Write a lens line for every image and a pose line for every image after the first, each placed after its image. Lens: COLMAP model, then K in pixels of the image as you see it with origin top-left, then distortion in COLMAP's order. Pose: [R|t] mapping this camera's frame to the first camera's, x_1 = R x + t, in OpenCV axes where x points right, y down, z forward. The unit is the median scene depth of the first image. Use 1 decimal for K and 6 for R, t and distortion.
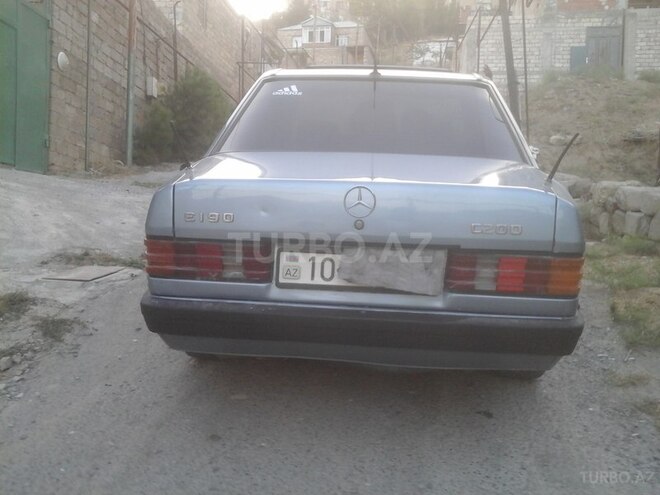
lens RADIAL K [[634.9, 0, 327.1], [0, 634.9, 247.9], [0, 0, 1]] dist [0.011772, 0.004610]
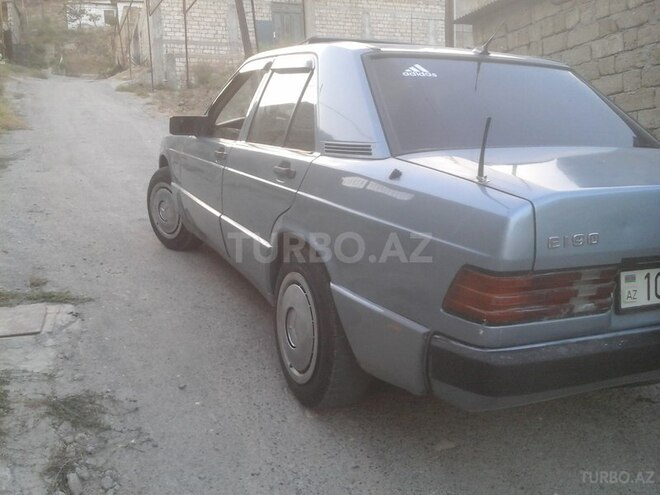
lens RADIAL K [[634.9, 0, 327.1], [0, 634.9, 247.9], [0, 0, 1]] dist [0.011772, 0.004610]
pose [[0.872404, -0.108985, 0.476481, -0.153655], [0.087006, 0.993882, 0.068028, -0.022143], [-0.480980, -0.017891, 0.876549, 0.084493]]
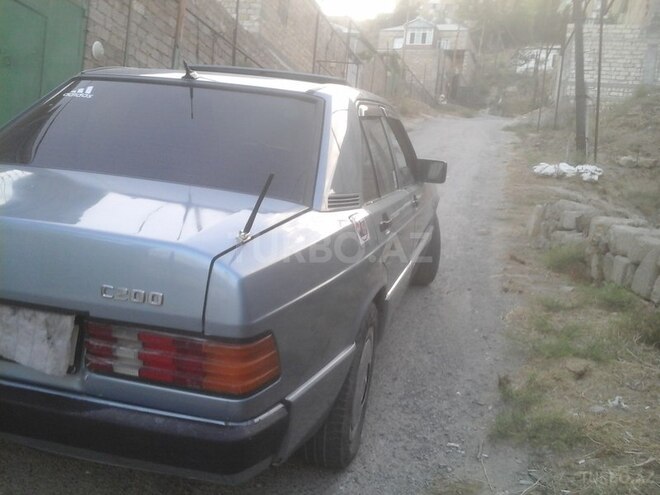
lens RADIAL K [[638.3, 0, 330.1], [0, 638.3, 239.8], [0, 0, 1]] dist [0.014024, -0.000736]
pose [[0.987321, 0.084734, -0.134228, 0.104545], [-0.086543, 0.996218, -0.007693, -0.019202], [0.133068, 0.019212, 0.990921, 0.052503]]
